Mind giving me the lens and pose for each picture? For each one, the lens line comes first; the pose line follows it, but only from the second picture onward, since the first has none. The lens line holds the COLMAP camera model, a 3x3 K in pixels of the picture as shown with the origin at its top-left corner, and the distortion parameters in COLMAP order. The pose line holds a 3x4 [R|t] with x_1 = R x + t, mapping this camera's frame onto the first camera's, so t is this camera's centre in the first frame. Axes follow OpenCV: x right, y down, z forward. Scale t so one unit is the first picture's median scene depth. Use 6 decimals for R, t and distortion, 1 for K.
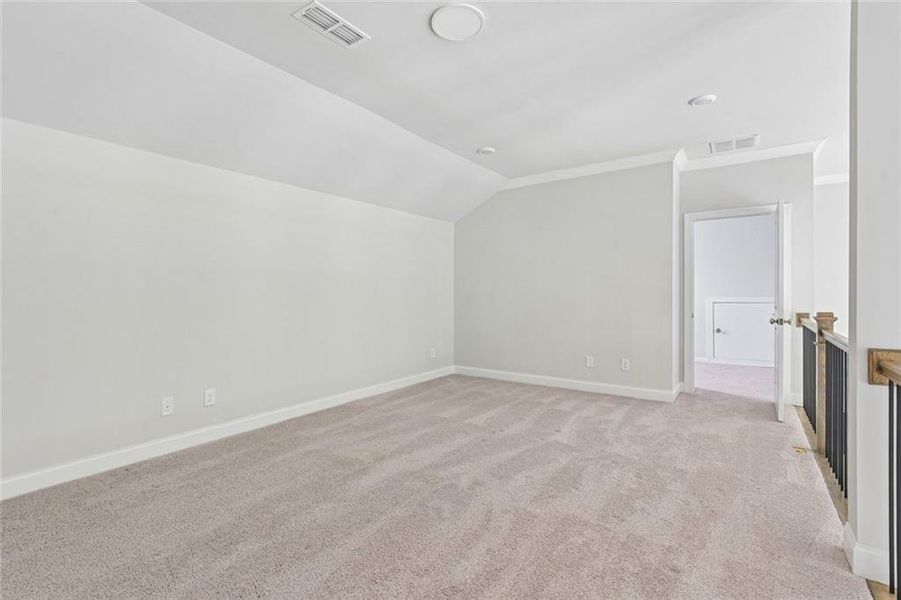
lens RADIAL K [[411.2, 0, 452.6], [0, 411.2, 294.0], [0, 0, 1]] dist [-0.011119, -0.001574]
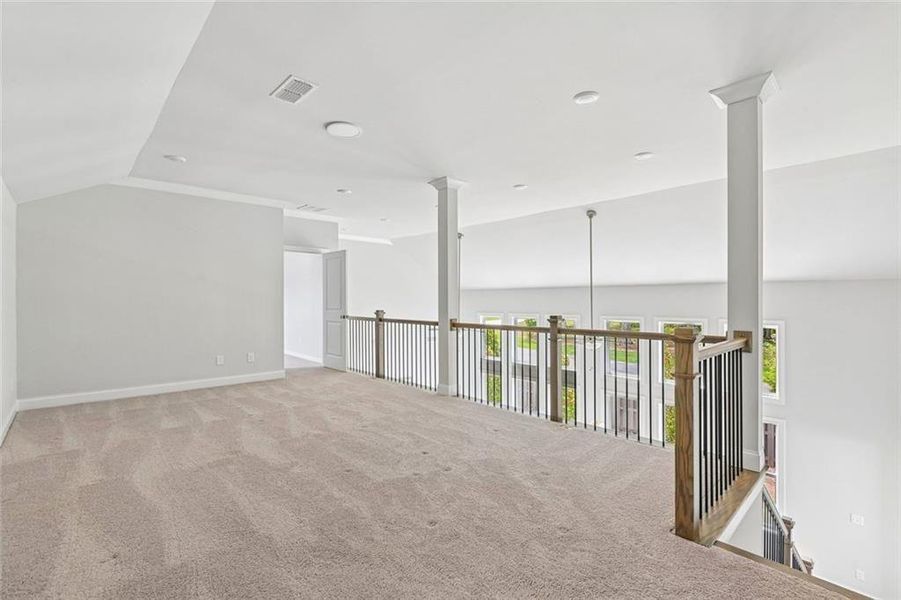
lens RADIAL K [[411.2, 0, 450.6], [0, 411.2, 294.7], [0, 0, 1]] dist [-0.011119, -0.001574]
pose [[0.203669, 0.020225, 0.978831, -1.190677], [0.002688, 0.999771, -0.021216, 0.011873], [-0.979036, 0.006952, 0.203568, 0.231759]]
